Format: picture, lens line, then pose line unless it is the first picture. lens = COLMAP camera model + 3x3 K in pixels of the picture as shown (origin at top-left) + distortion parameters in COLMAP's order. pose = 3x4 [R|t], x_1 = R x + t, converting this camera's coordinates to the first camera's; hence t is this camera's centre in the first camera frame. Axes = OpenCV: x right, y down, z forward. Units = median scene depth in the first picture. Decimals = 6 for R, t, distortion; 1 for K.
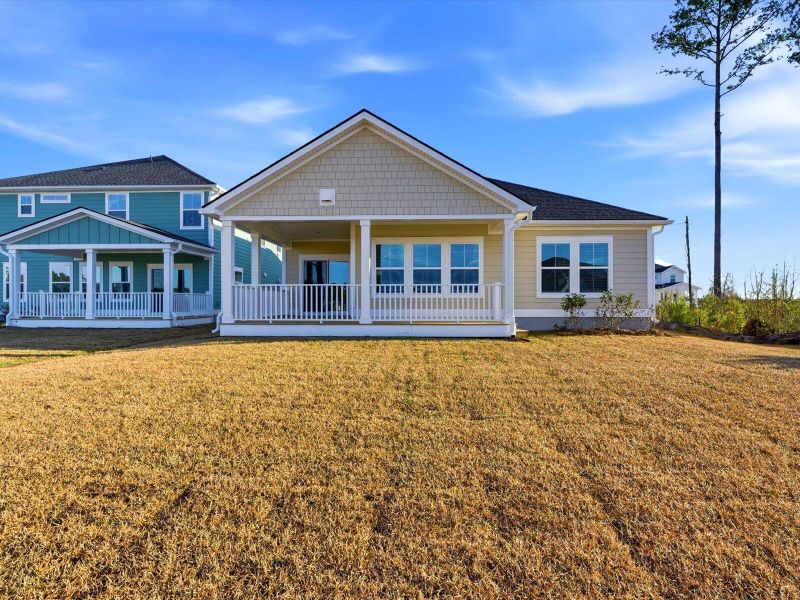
lens RADIAL K [[408.5, 0, 404.8], [0, 408.5, 301.3], [0, 0, 1]] dist [-0.028154, 0.003271]
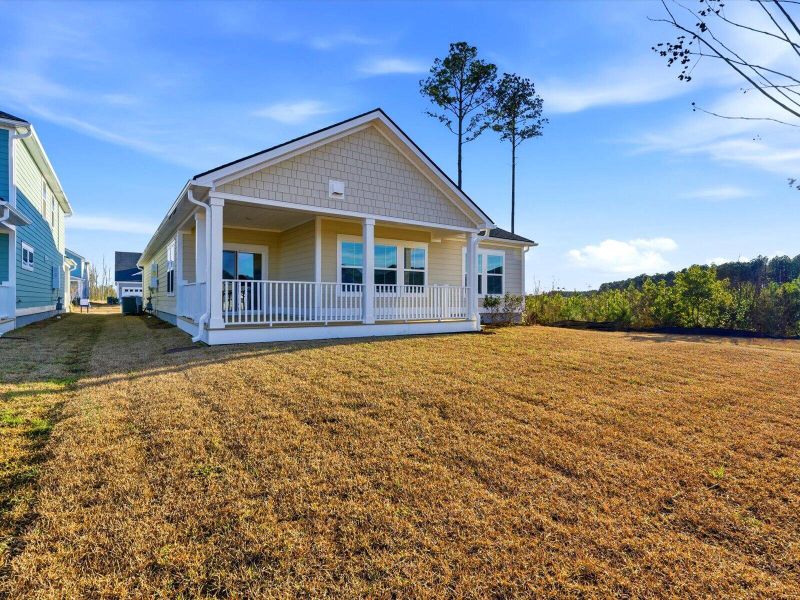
lens RADIAL K [[408.5, 0, 405.3], [0, 408.5, 301.2], [0, 0, 1]] dist [-0.028154, 0.003271]
pose [[0.798837, 0.000549, 0.601548, -0.542920], [-0.003964, 0.999983, 0.004352, -0.003201], [-0.601535, -0.005861, 0.798825, 0.134935]]
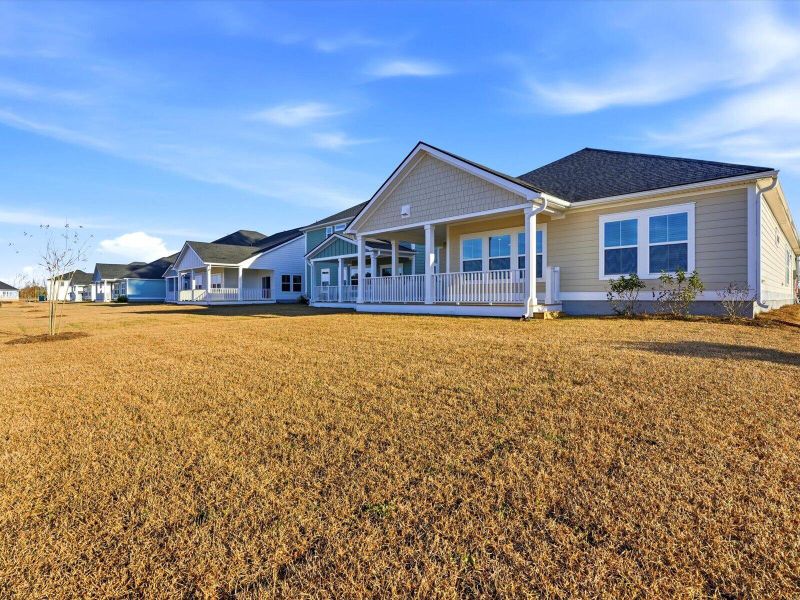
lens RADIAL K [[408.5, 0, 399.3], [0, 408.5, 301.2], [0, 0, 1]] dist [-0.028154, 0.003271]
pose [[0.728809, 0.002828, -0.684712, 0.635782], [0.010915, 0.999816, 0.015748, 0.020716], [0.684630, -0.018951, 0.728644, -0.018462]]
